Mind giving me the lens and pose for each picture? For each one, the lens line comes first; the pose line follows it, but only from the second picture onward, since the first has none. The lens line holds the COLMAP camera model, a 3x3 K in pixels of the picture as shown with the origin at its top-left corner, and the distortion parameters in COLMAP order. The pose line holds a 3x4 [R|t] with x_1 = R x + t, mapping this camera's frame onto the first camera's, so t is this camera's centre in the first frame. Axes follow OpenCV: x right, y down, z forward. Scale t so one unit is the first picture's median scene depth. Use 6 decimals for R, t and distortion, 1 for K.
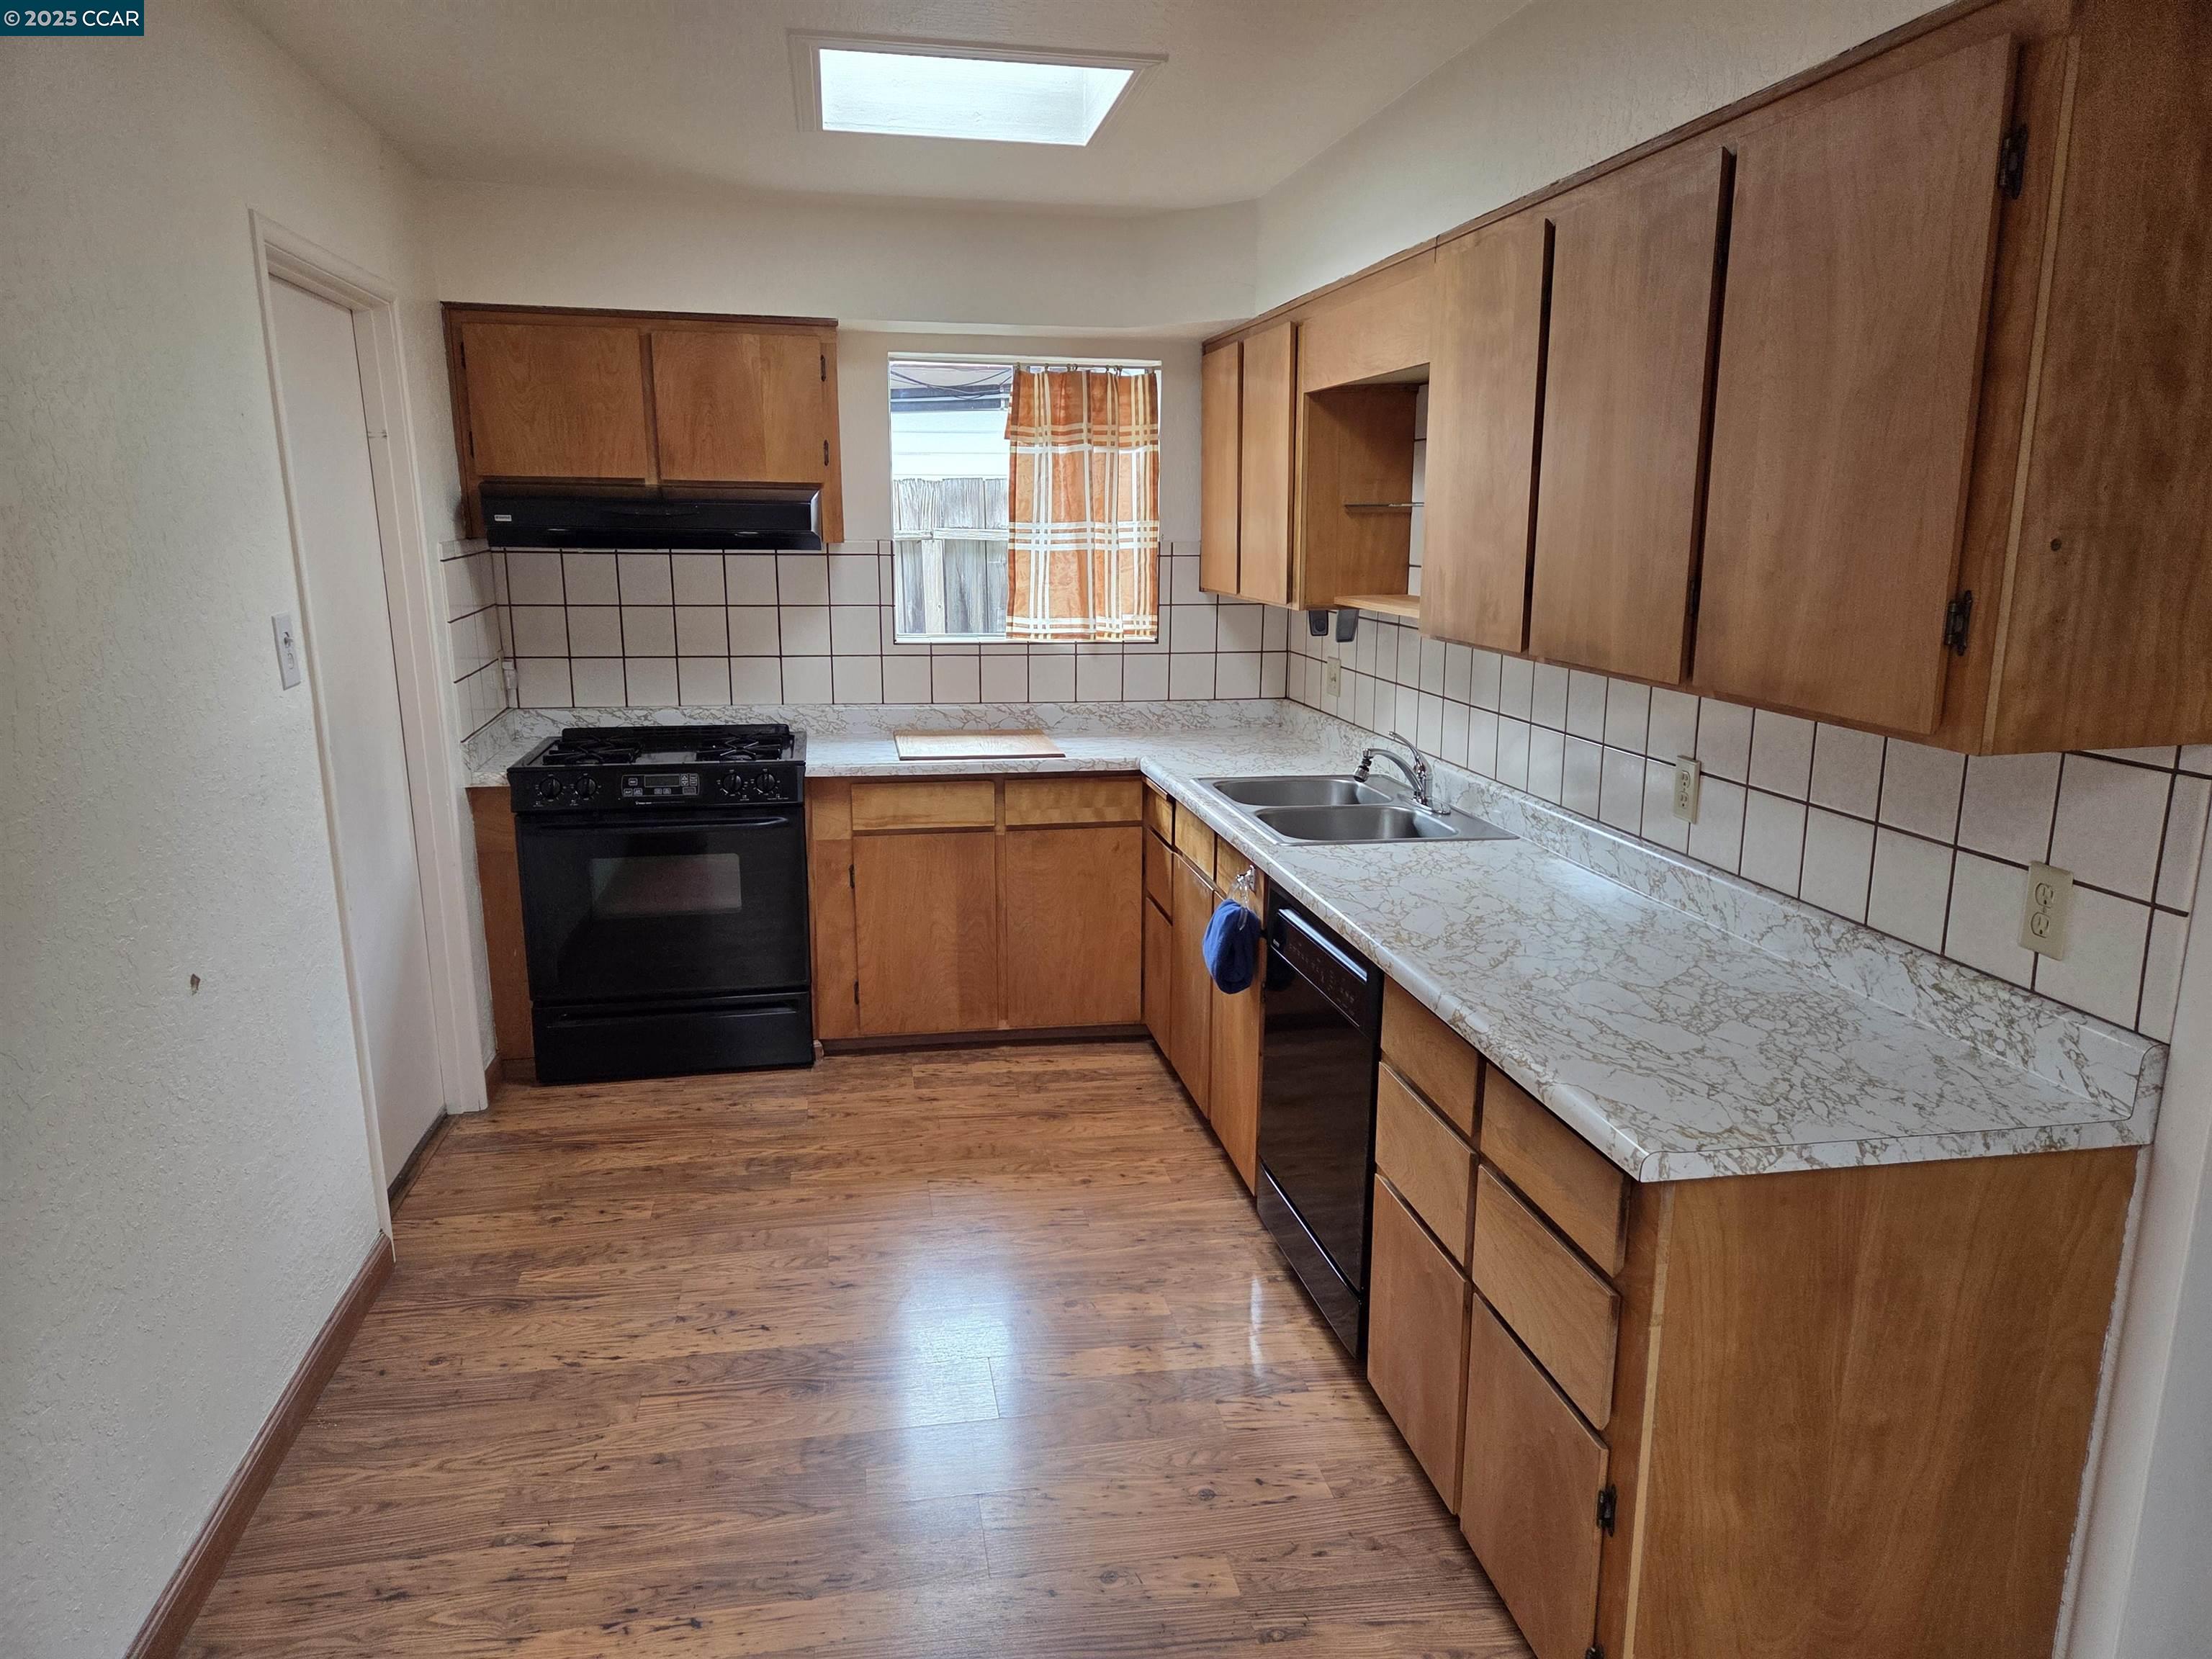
lens RADIAL K [[1483.1, 0, 1107.6], [0, 1483.1, 843.2], [0, 0, 1]] dist [0.004812, -0.002948]
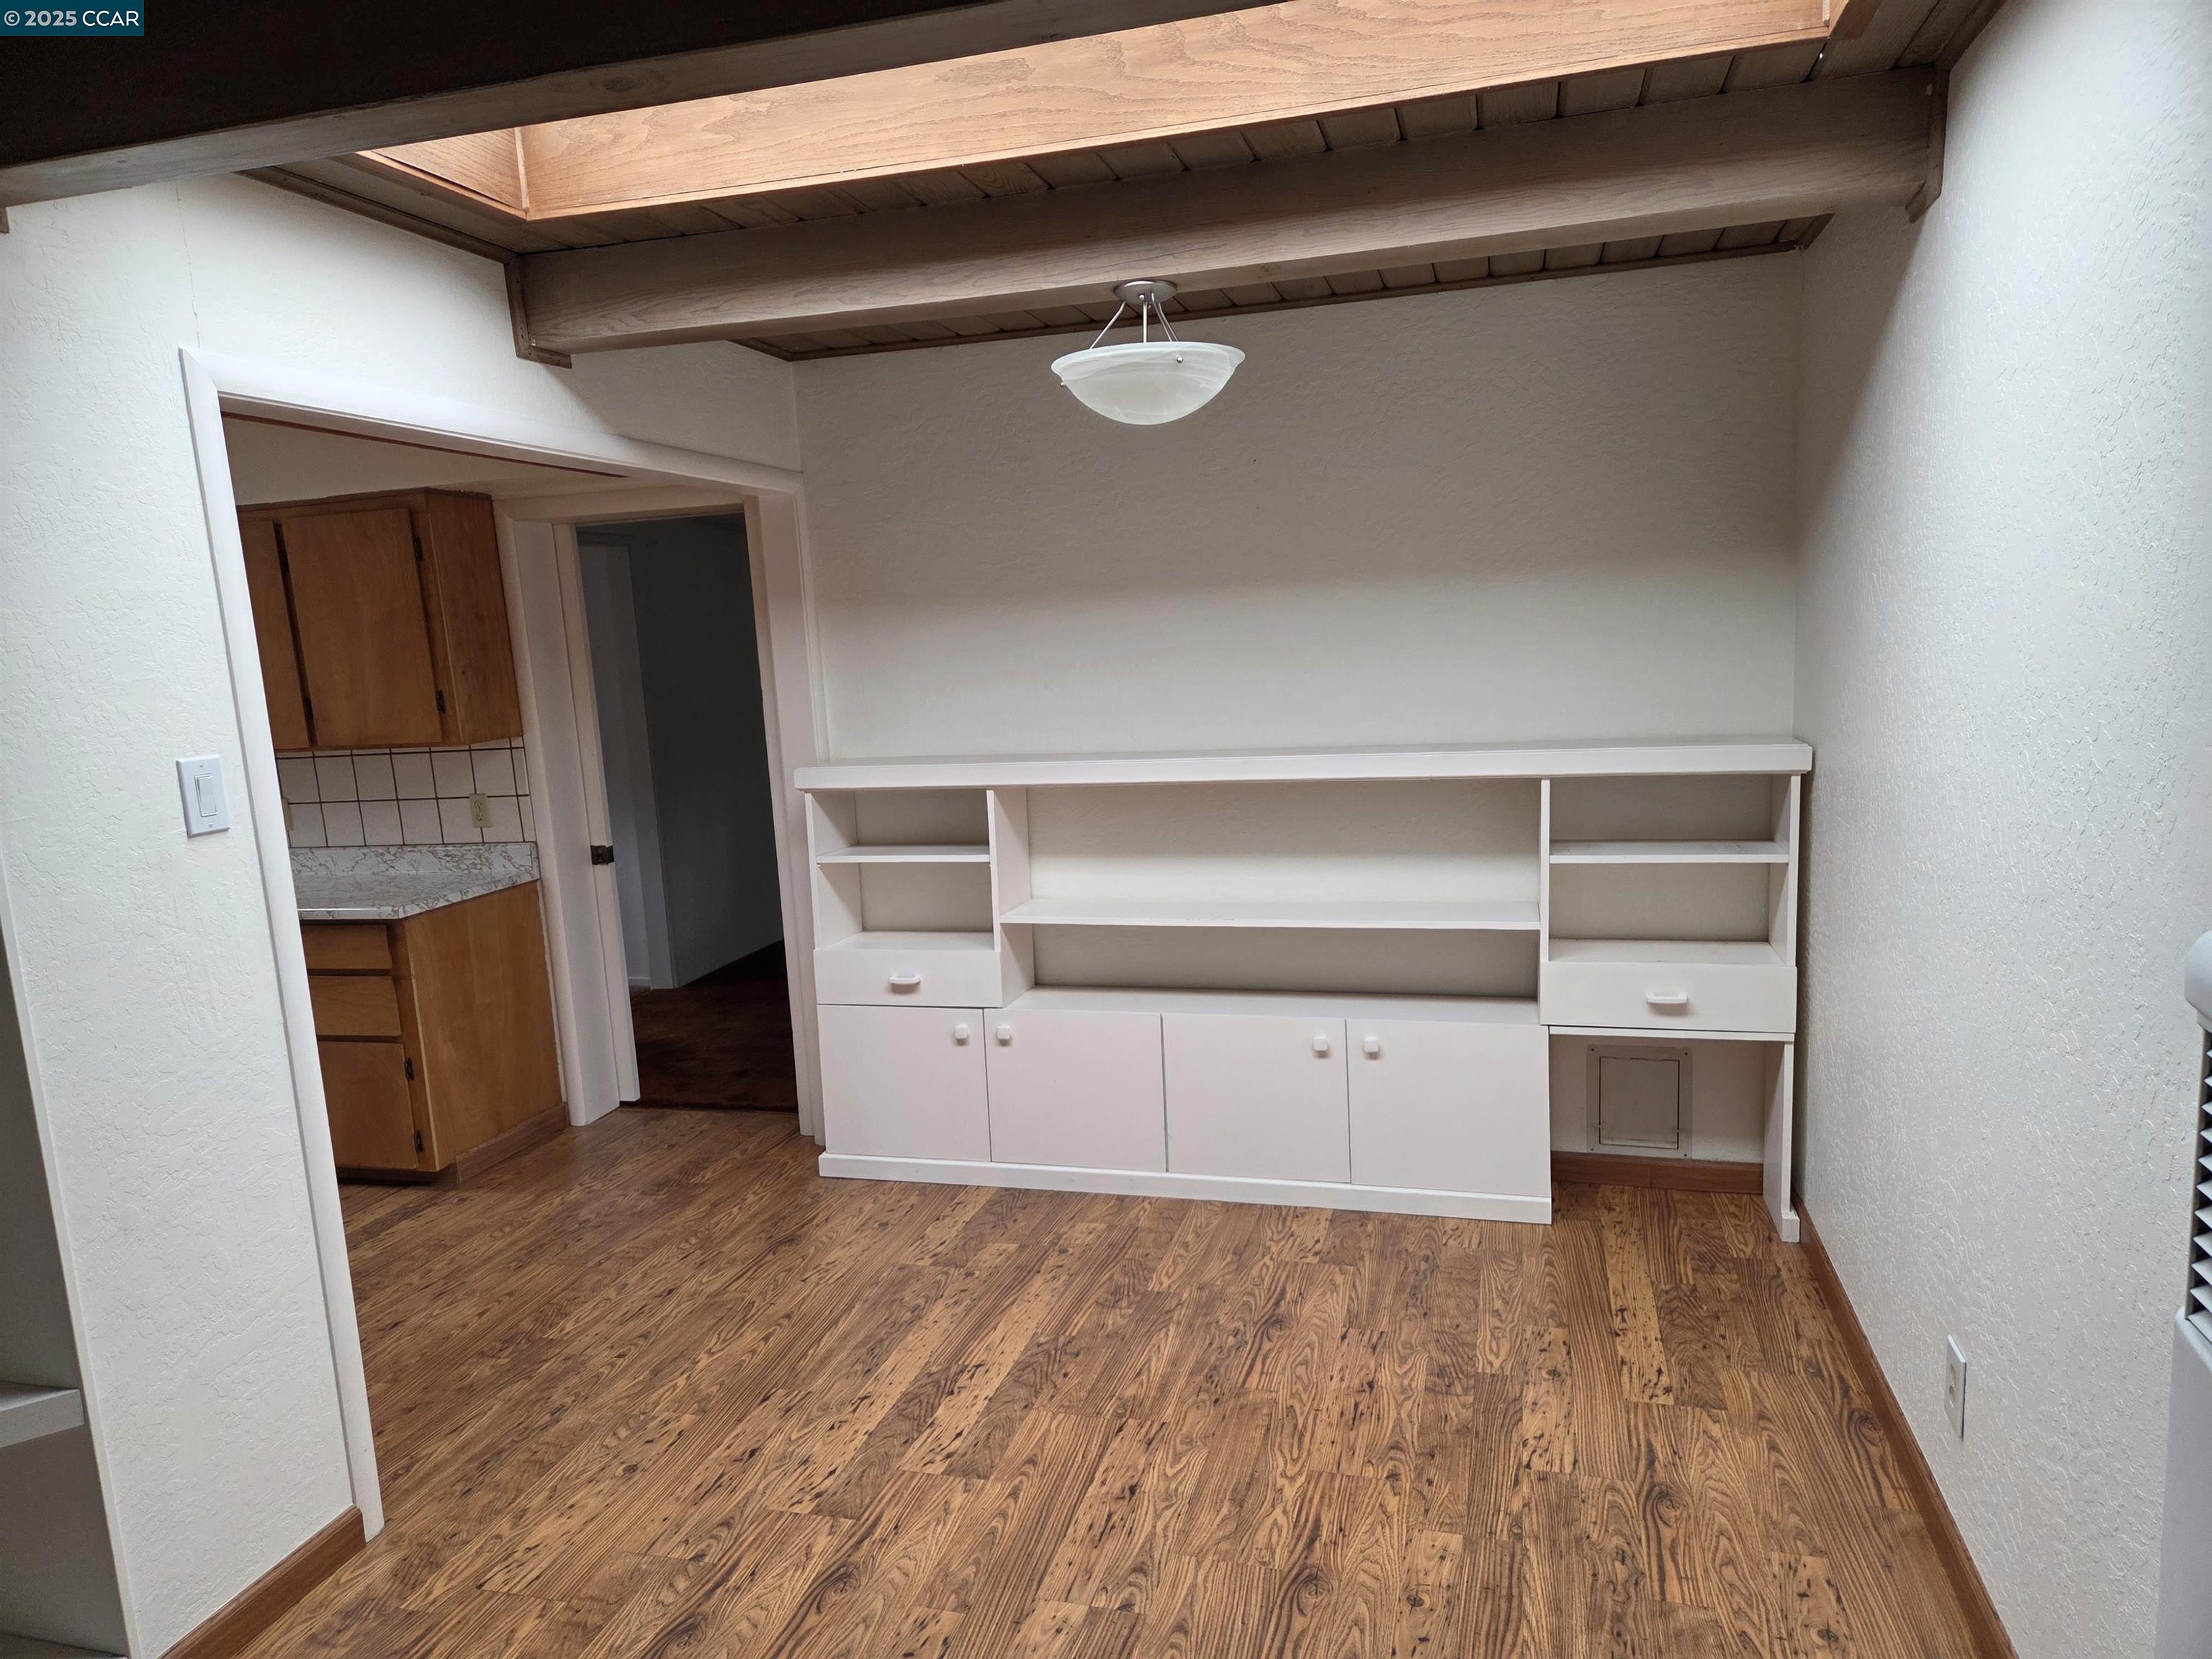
lens RADIAL K [[1483.1, 0, 1111.0], [0, 1483.1, 839.9], [0, 0, 1]] dist [0.004812, -0.002948]
pose [[0.425434, -0.161642, 0.890437, -1.314581], [0.261016, 0.964024, 0.050291, 0.268564], [-0.866531, 0.211022, 0.452320, -1.212679]]
